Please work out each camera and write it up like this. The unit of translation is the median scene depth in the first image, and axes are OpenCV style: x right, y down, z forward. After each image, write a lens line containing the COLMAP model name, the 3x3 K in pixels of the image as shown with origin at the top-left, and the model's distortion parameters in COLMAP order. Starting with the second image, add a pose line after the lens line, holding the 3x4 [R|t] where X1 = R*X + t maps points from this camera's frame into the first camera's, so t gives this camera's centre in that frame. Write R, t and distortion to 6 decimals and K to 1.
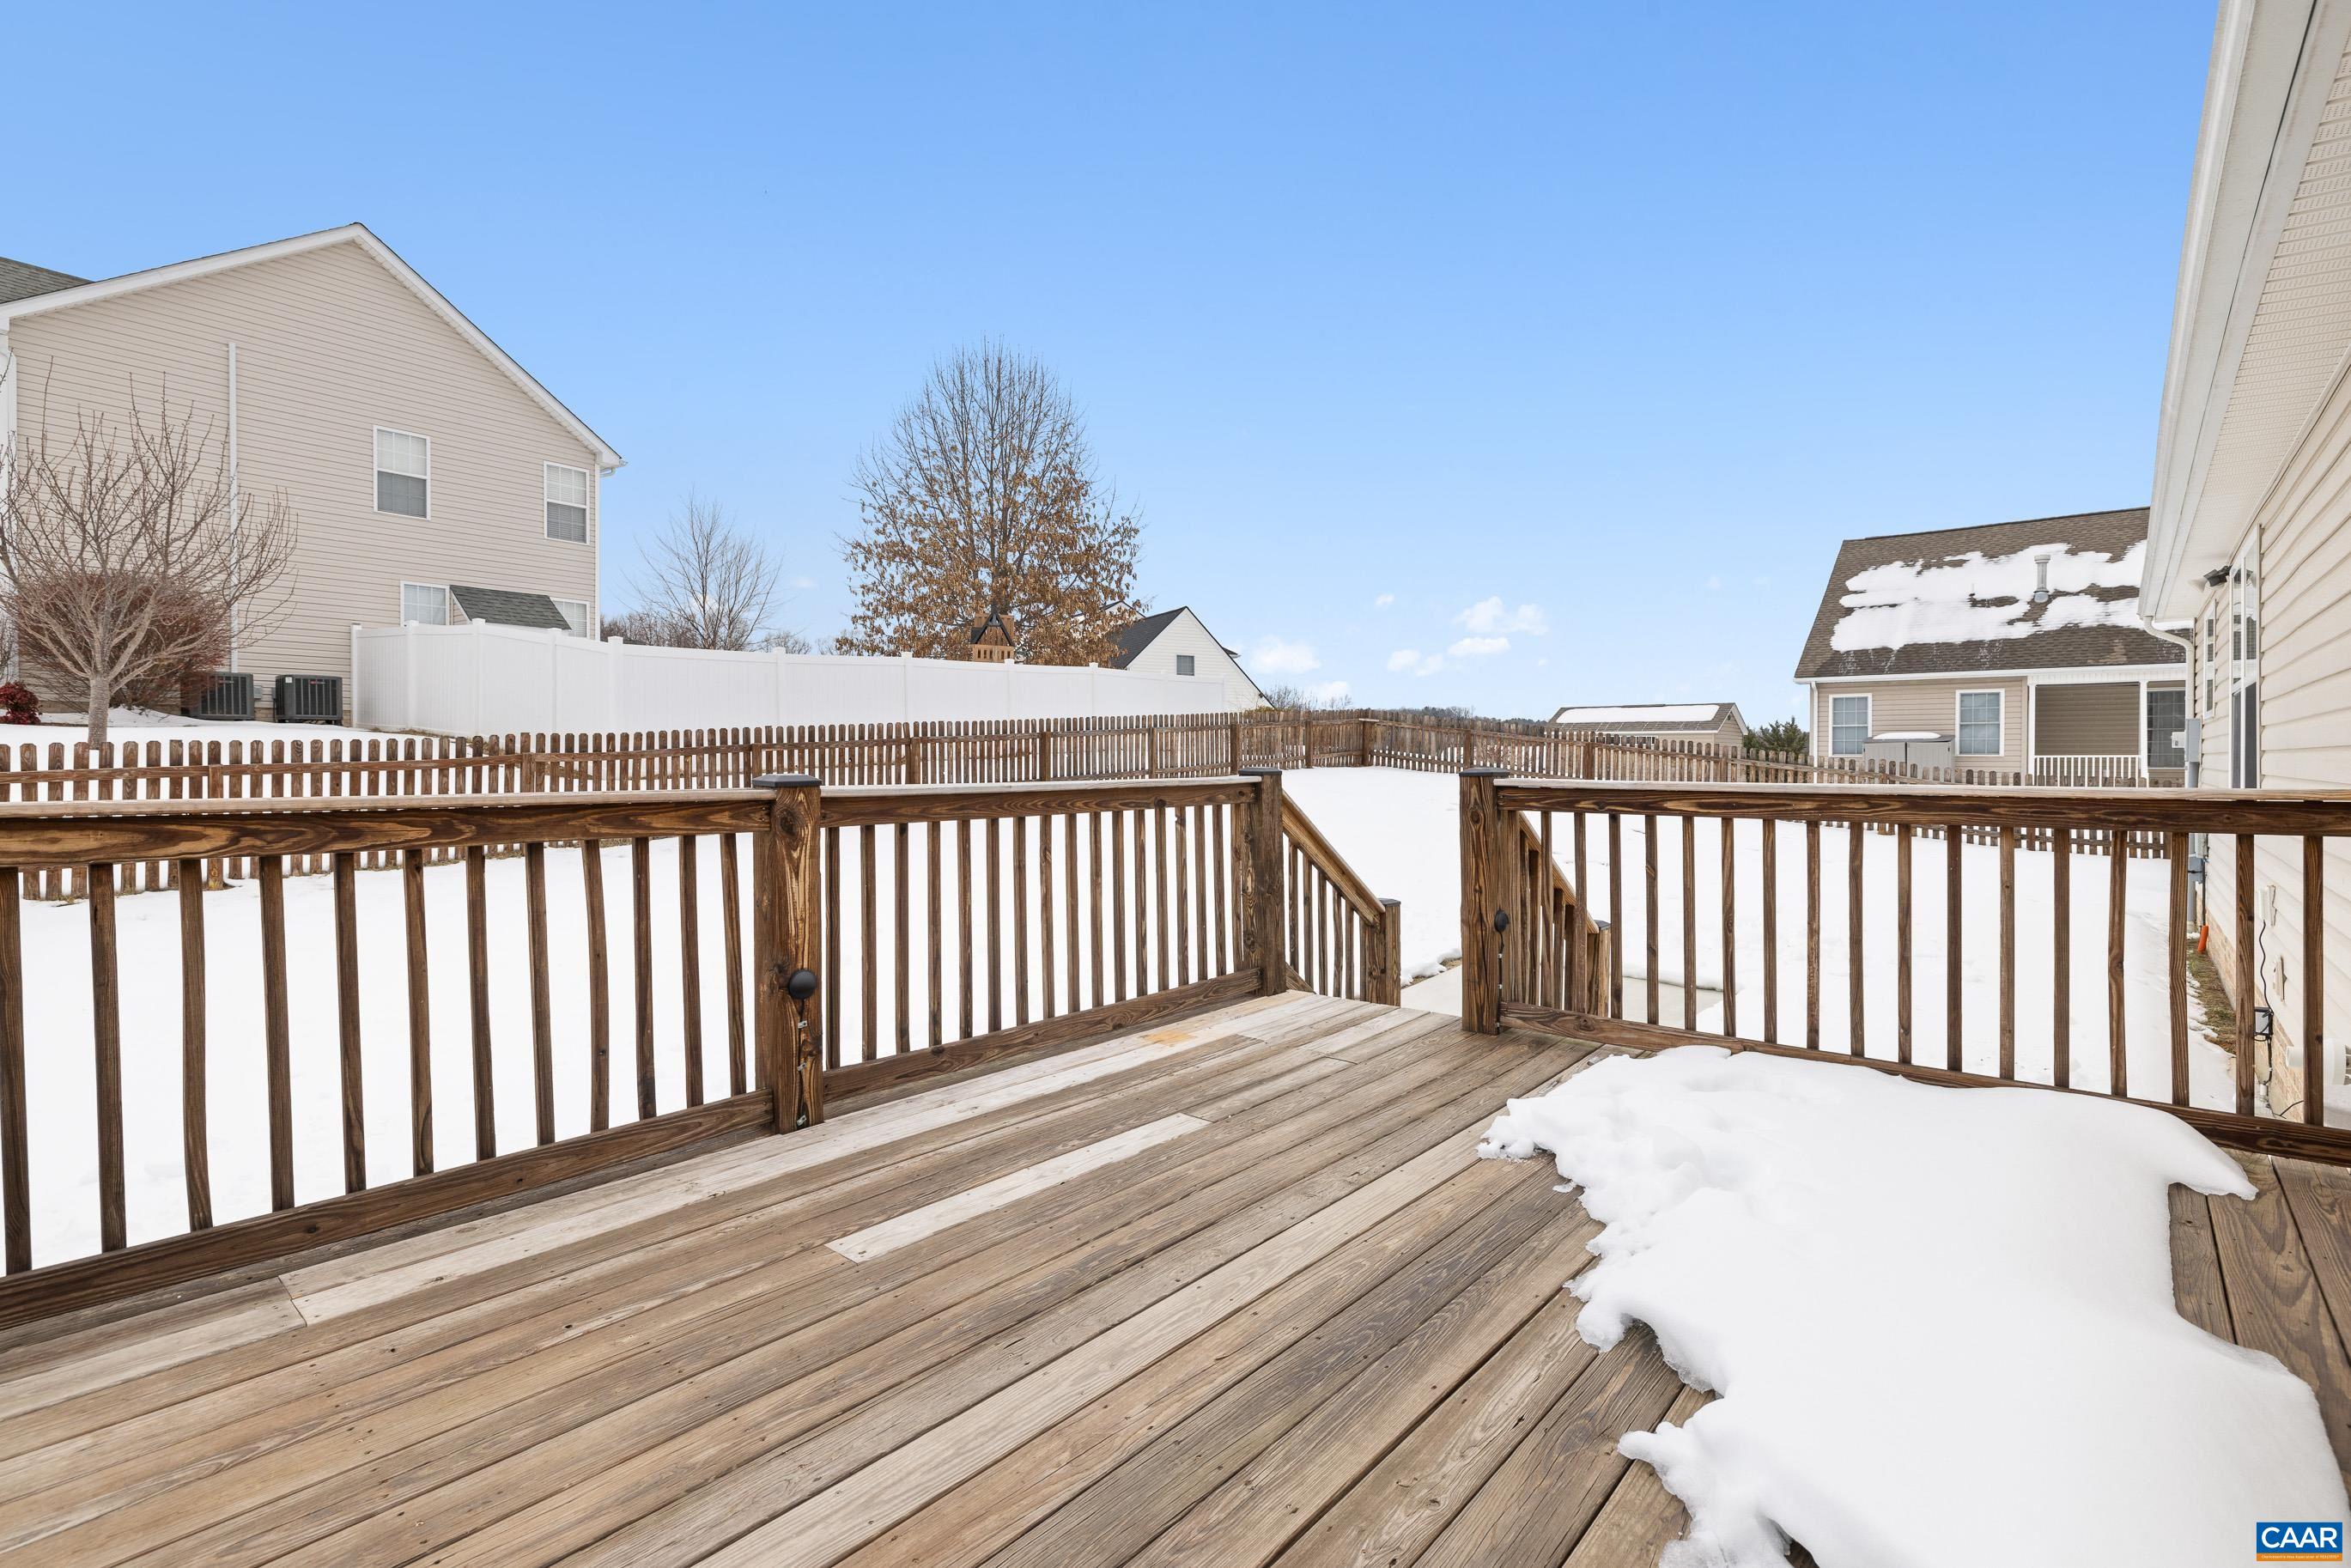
lens RADIAL K [[1087.0, 0, 1174.2], [0, 1087.0, 770.7], [0, 0, 1]] dist [-0.001220, 0.000031]
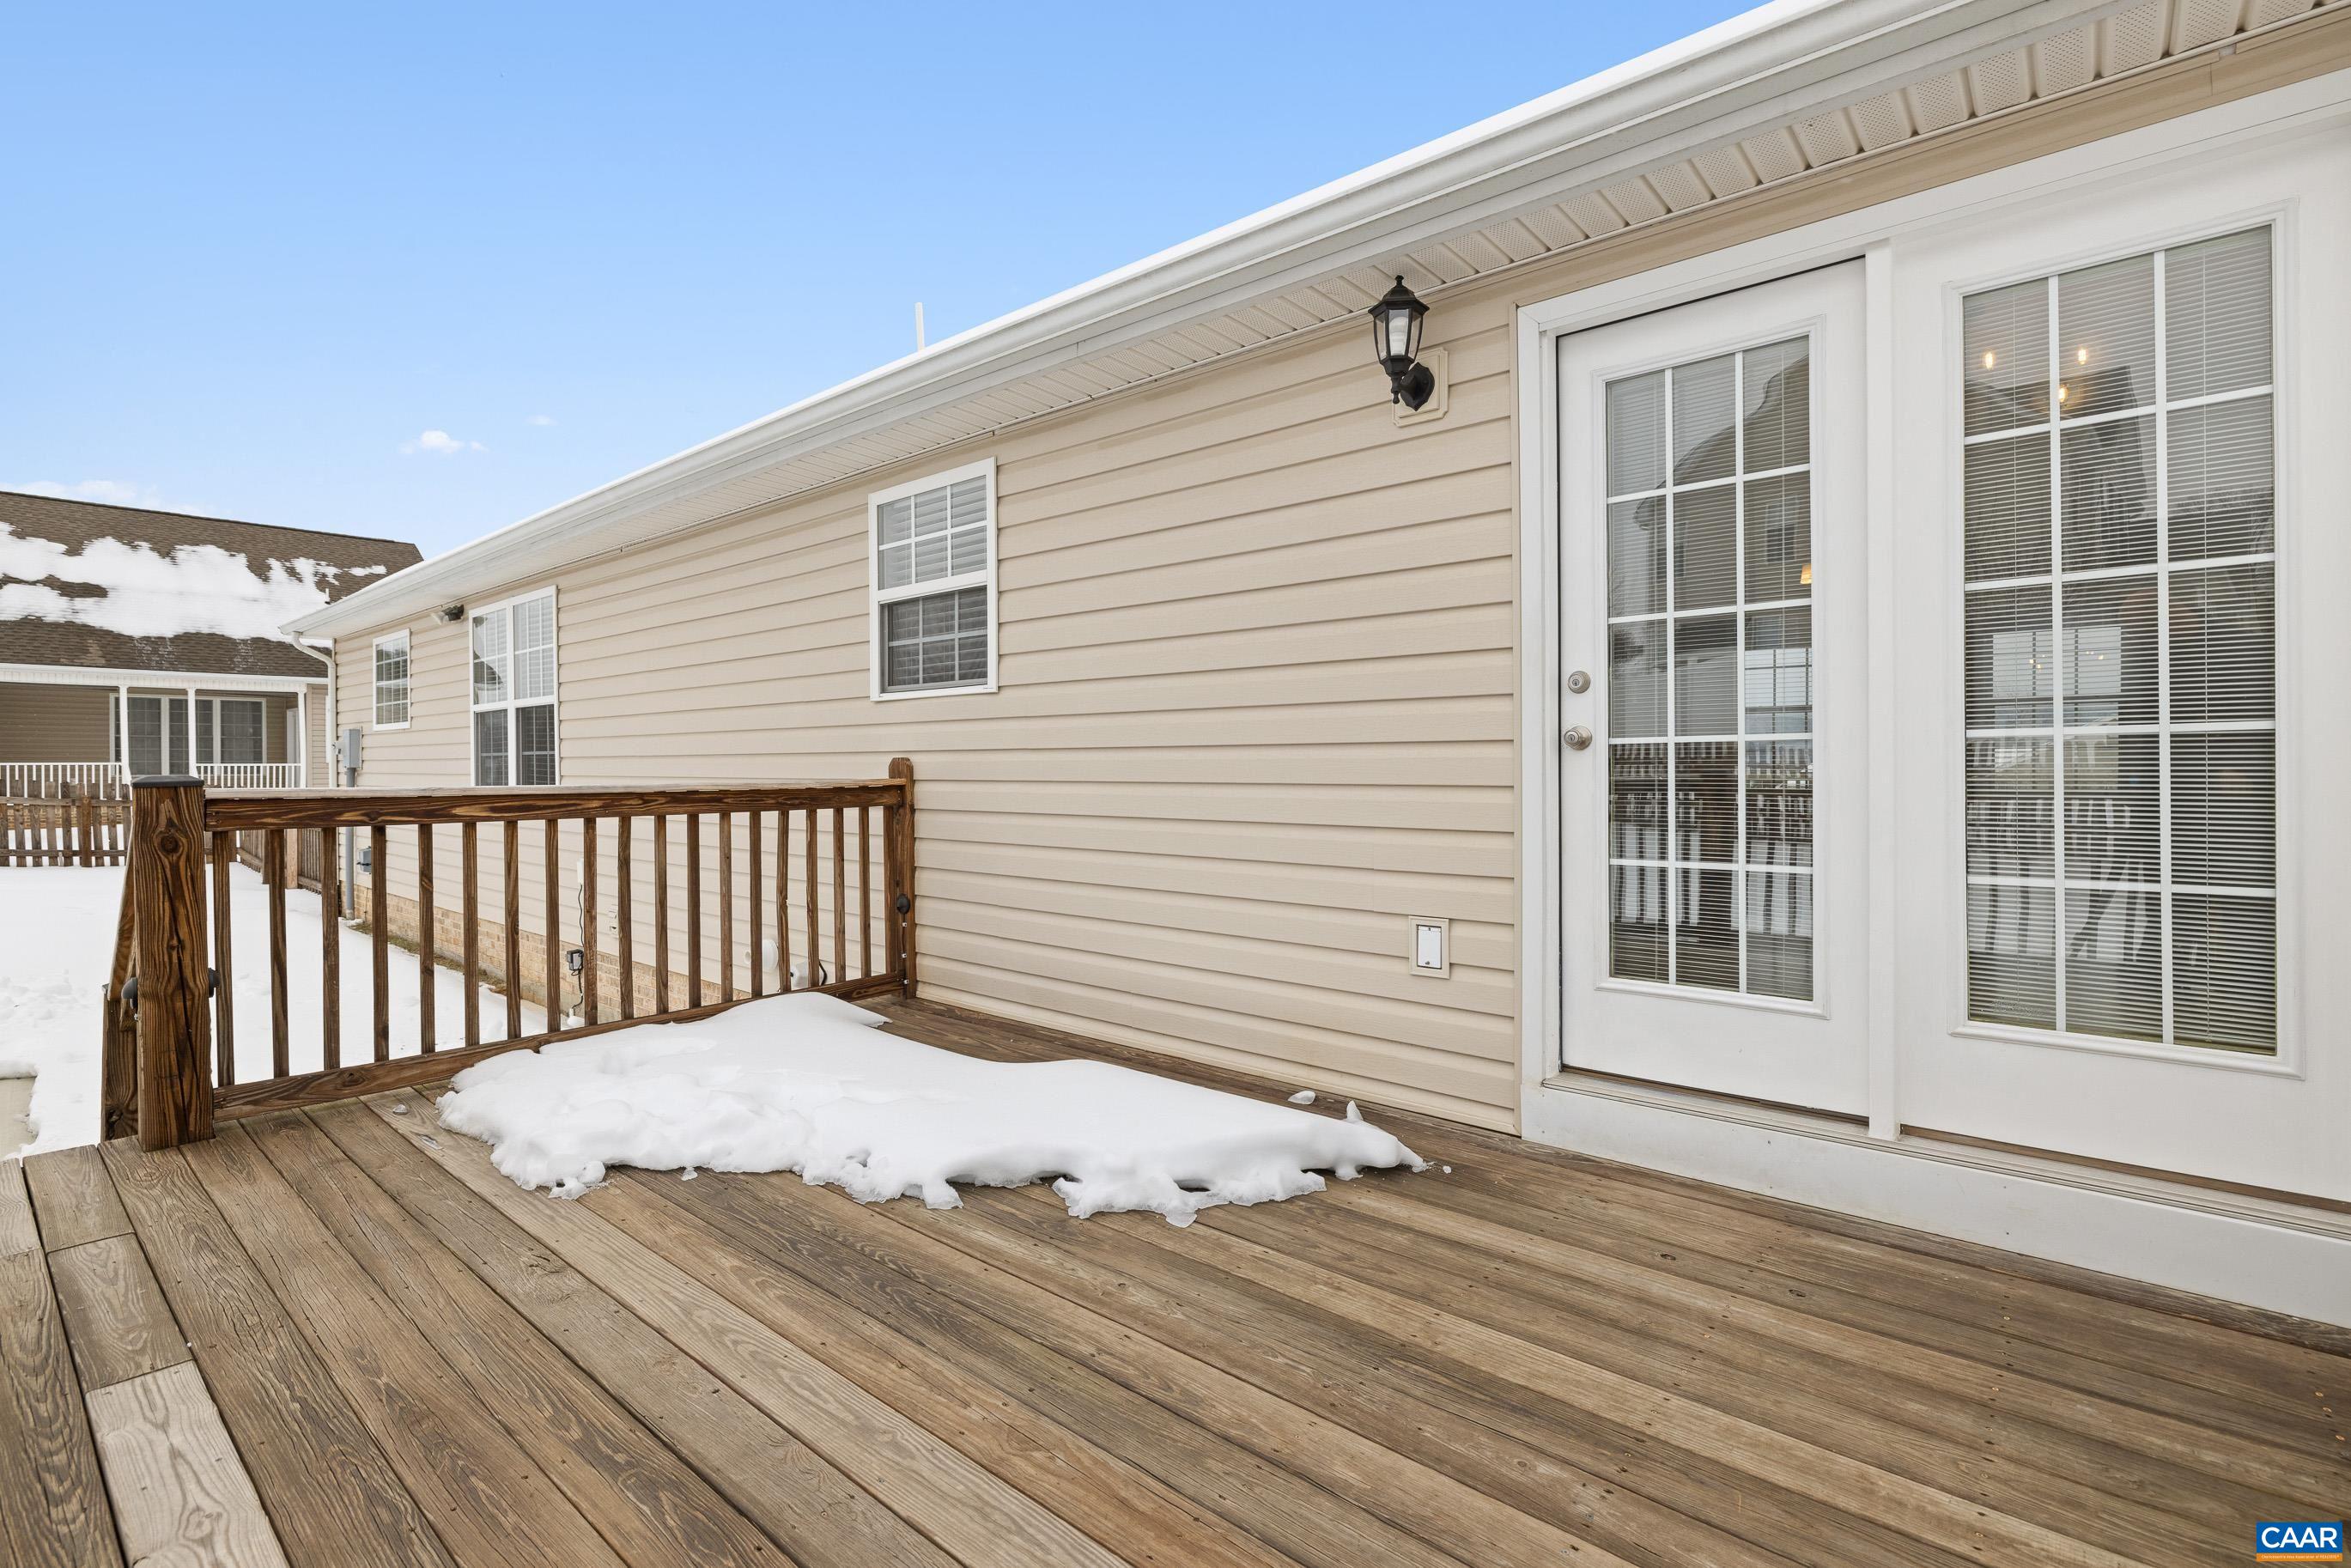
lens RADIAL K [[1087.0, 0, 1174.2], [0, 1087.0, 770.7], [0, 0, 1]] dist [-0.001220, 0.000031]
pose [[-0.003789, -0.005626, 0.999977, -0.543603], [0.013060, 0.999899, 0.005675, -0.000833], [-0.999908, 0.013081, -0.003715, 0.431483]]
